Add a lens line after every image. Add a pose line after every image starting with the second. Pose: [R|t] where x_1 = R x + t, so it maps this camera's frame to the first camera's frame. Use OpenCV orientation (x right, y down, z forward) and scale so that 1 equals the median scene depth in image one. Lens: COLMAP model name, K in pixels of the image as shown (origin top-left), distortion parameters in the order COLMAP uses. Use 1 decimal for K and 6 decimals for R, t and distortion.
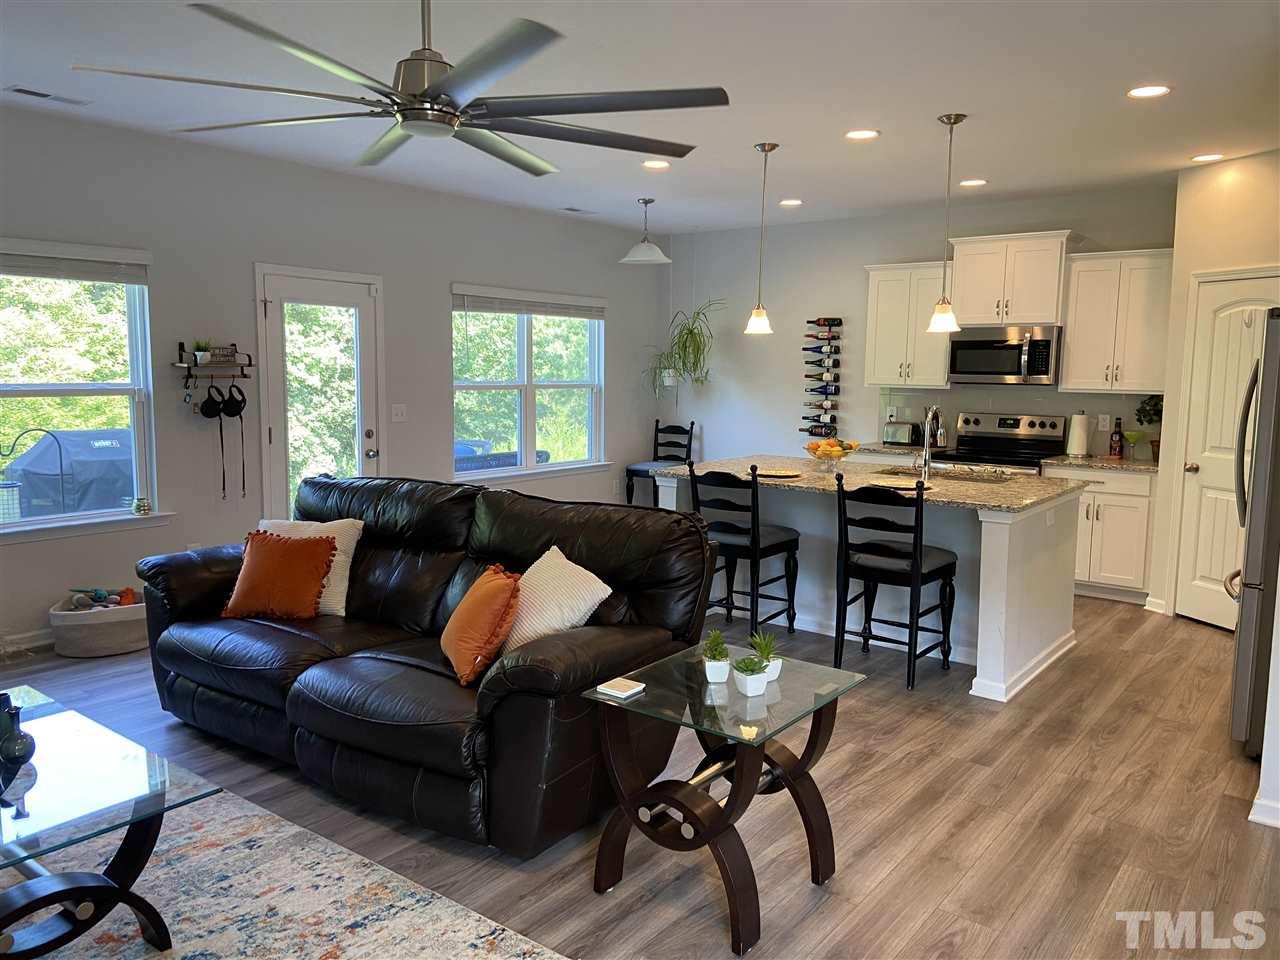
lens RADIAL K [[963.6, 0, 637.9], [0, 963.6, 463.3], [0, 0, 1]] dist [0.126648, -0.160108]
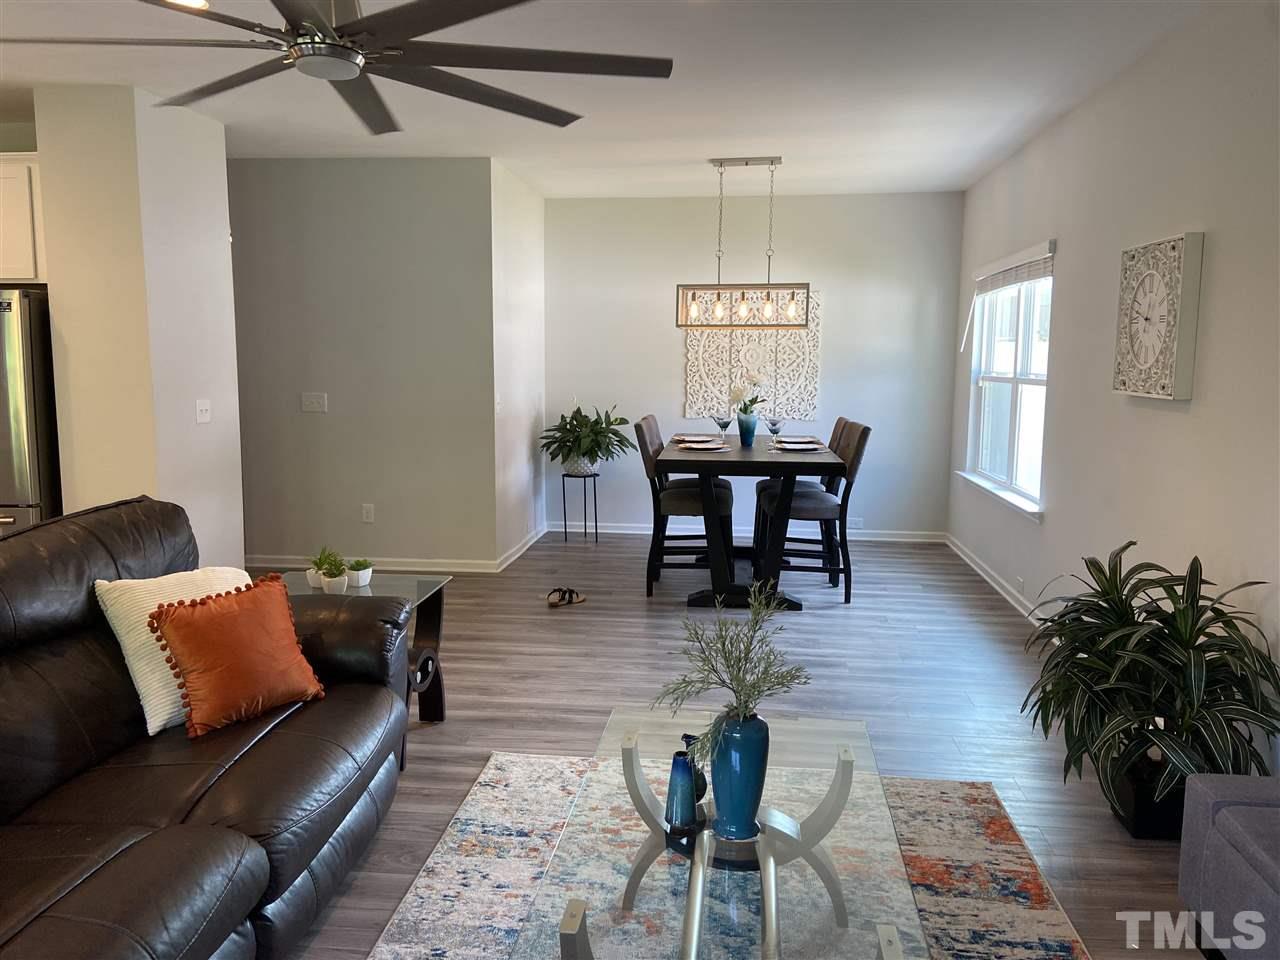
lens RADIAL K [[963.6, 0, 637.9], [0, 963.6, 463.3], [0, 0, 1]] dist [0.126648, -0.160108]
pose [[-0.509213, -0.120561, 0.852154, -0.558784], [0.075306, 0.980101, 0.183662, -0.067987], [-0.857339, 0.157696, -0.490001, 0.602644]]
